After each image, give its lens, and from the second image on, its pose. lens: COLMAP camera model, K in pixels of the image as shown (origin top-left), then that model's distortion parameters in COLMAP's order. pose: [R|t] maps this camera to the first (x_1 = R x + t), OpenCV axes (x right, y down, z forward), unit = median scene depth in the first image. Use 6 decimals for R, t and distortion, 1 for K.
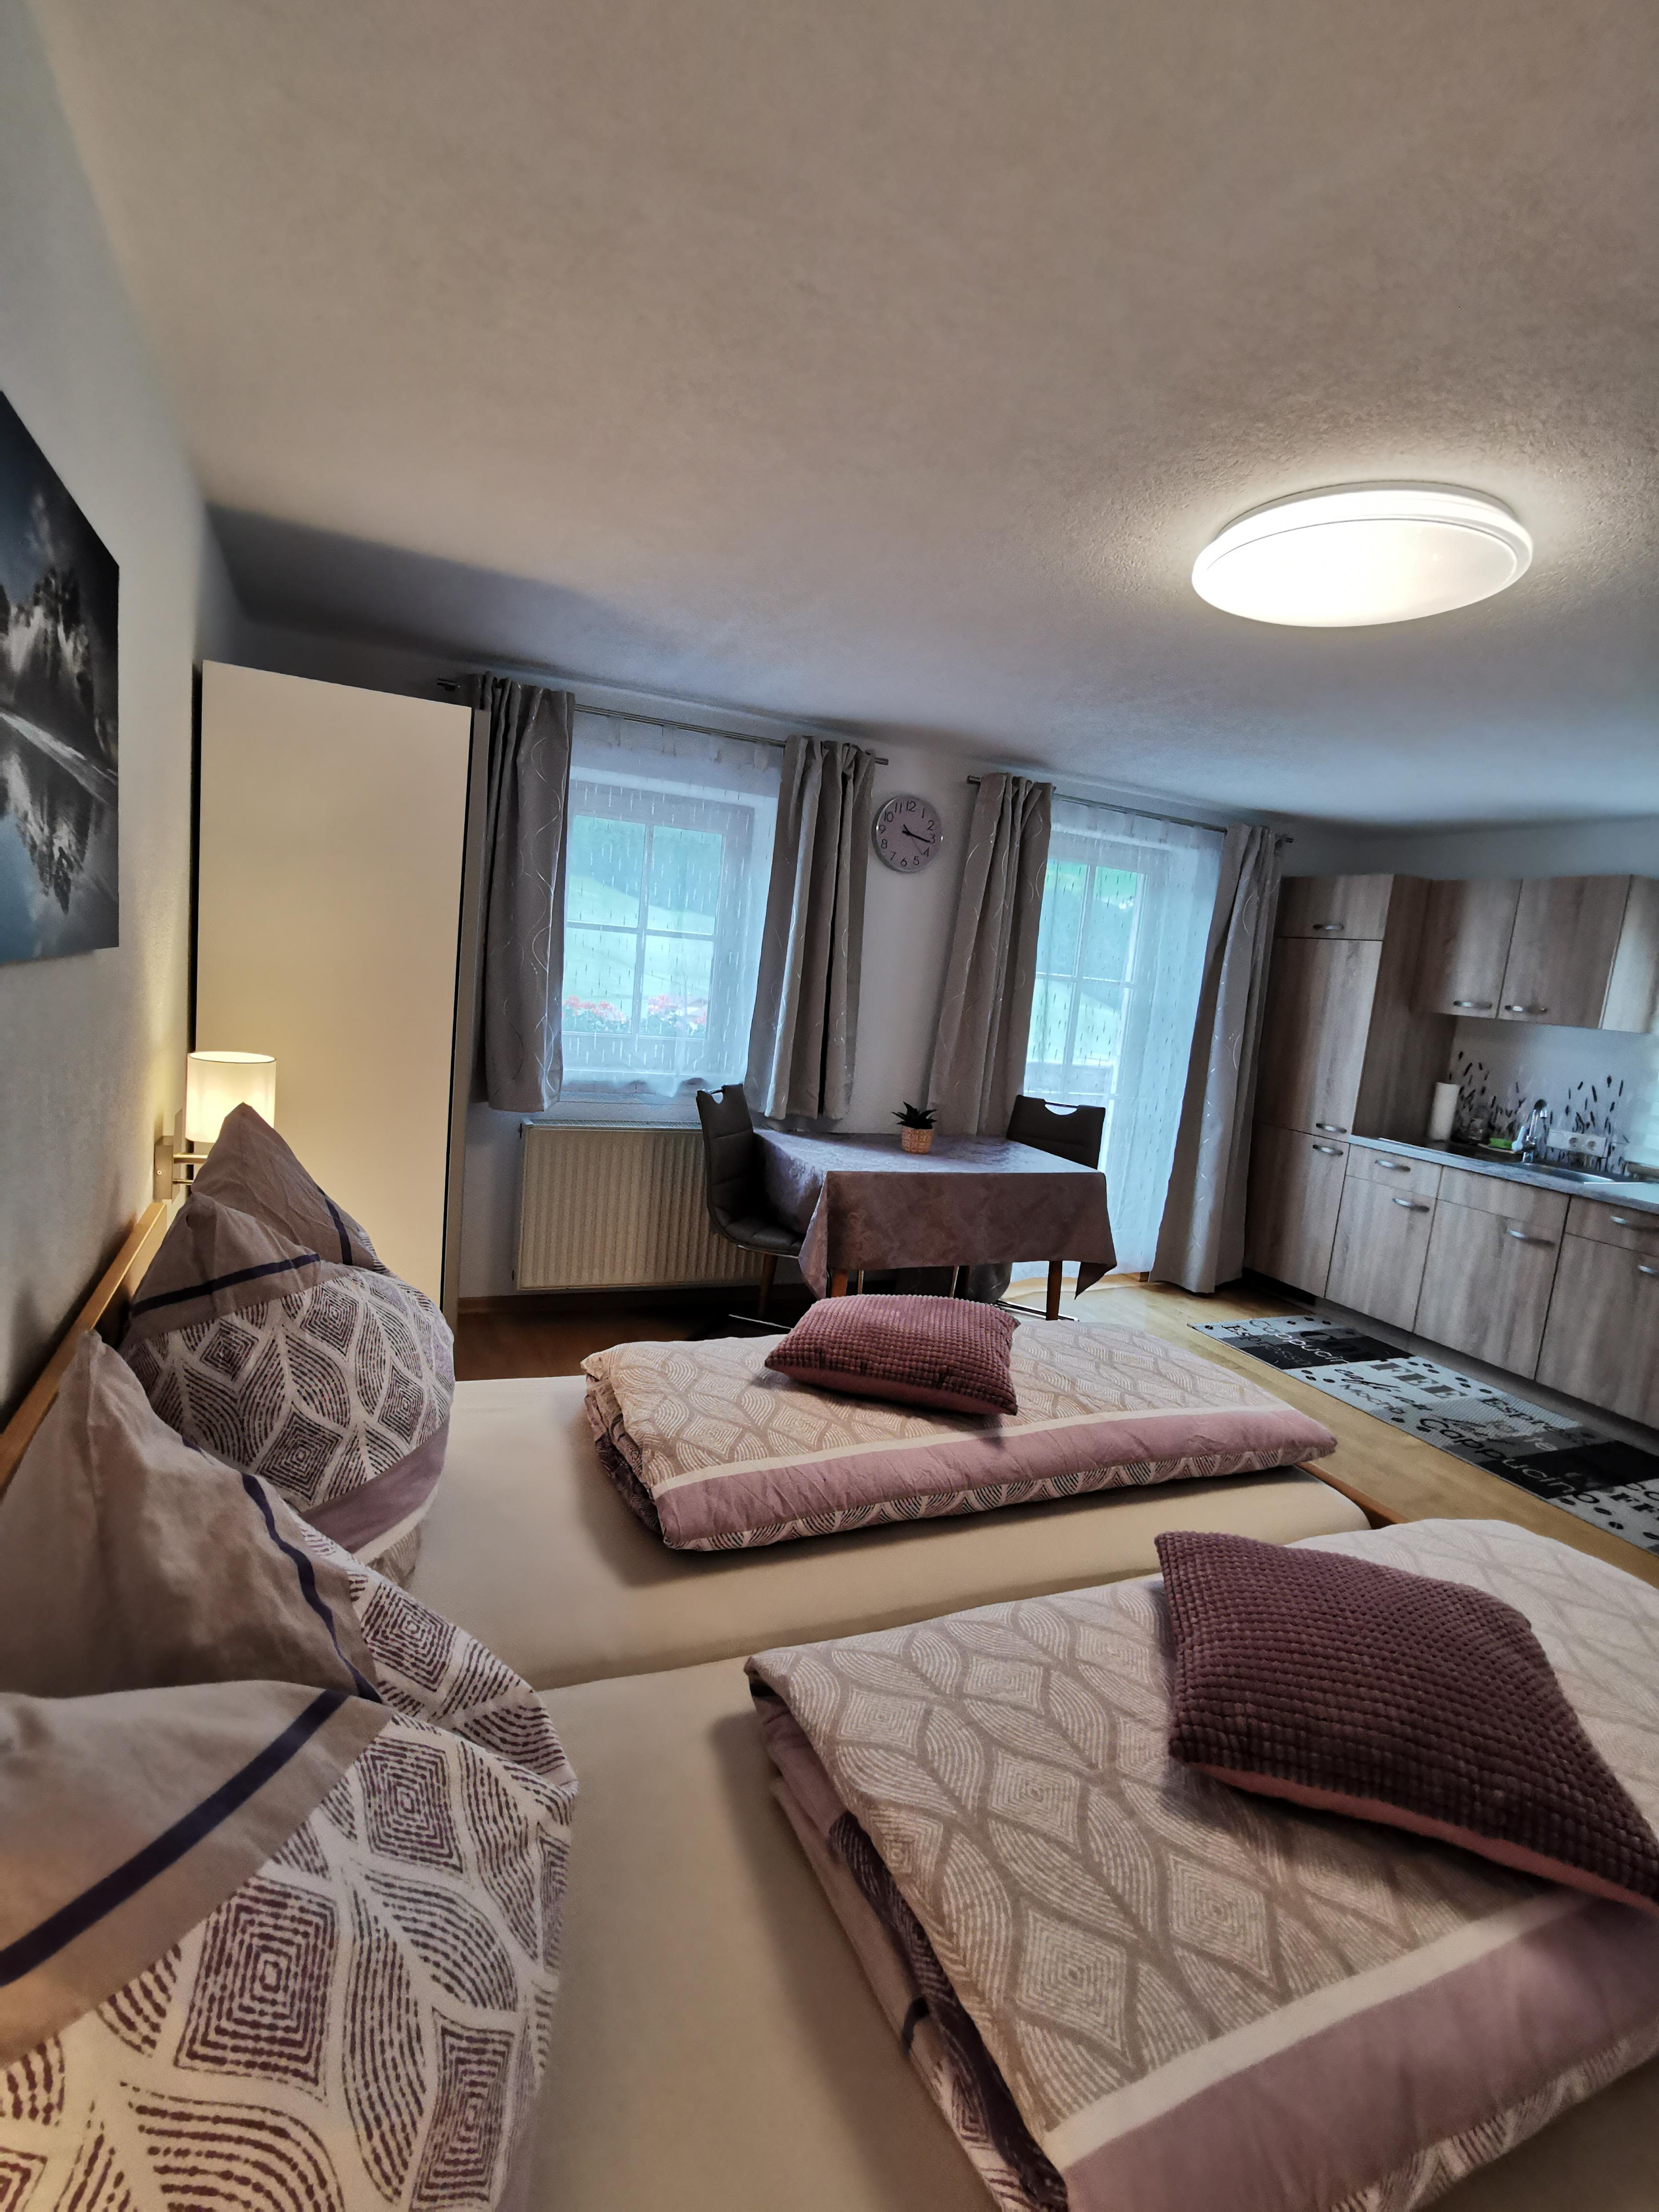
lens RADIAL K [[1059.2, 0, 829.5], [0, 1059.2, 1106.0], [0, 0, 1]] dist [-0.039810, 0.018004]
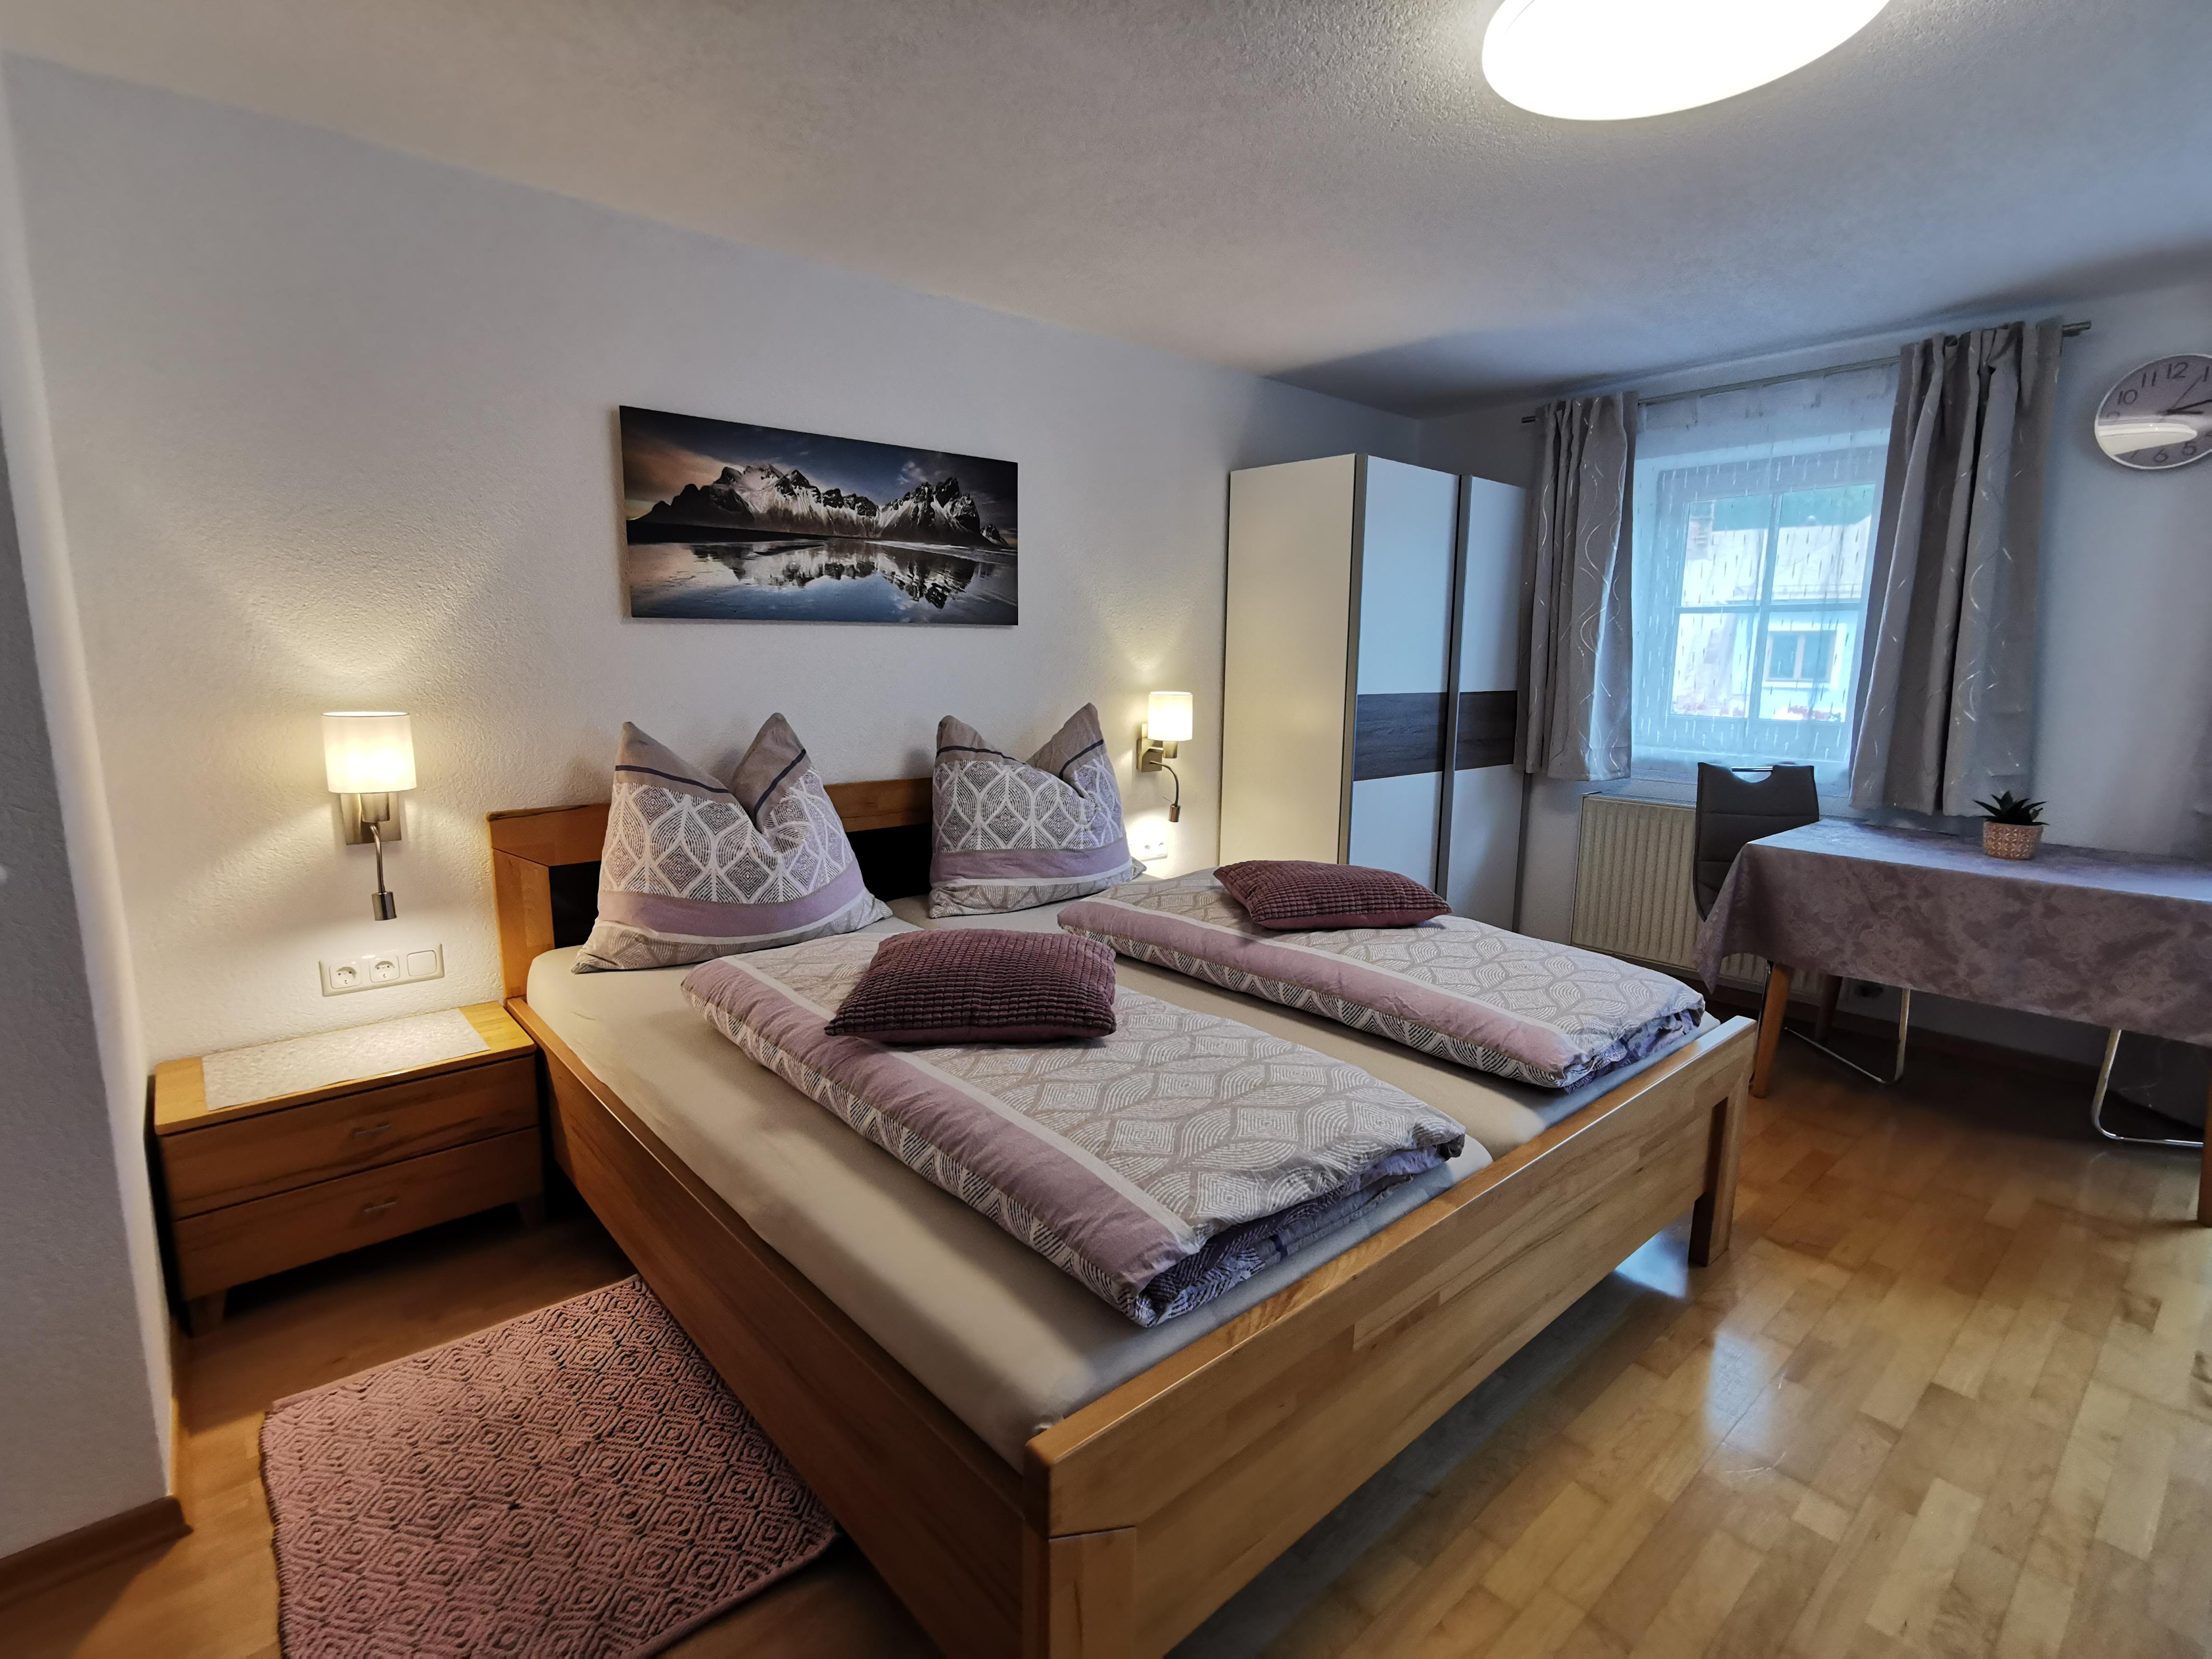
lens RADIAL K [[1059.2, 0, 1106.0], [0, 1059.2, 829.5], [0, 0, 1]] dist [-0.039810, 0.018004]
pose [[0.285570, 0.059937, -0.956482, 0.586299], [-0.111664, 0.993326, 0.028907, 0.073141], [0.951830, 0.098549, 0.290357, 0.201829]]
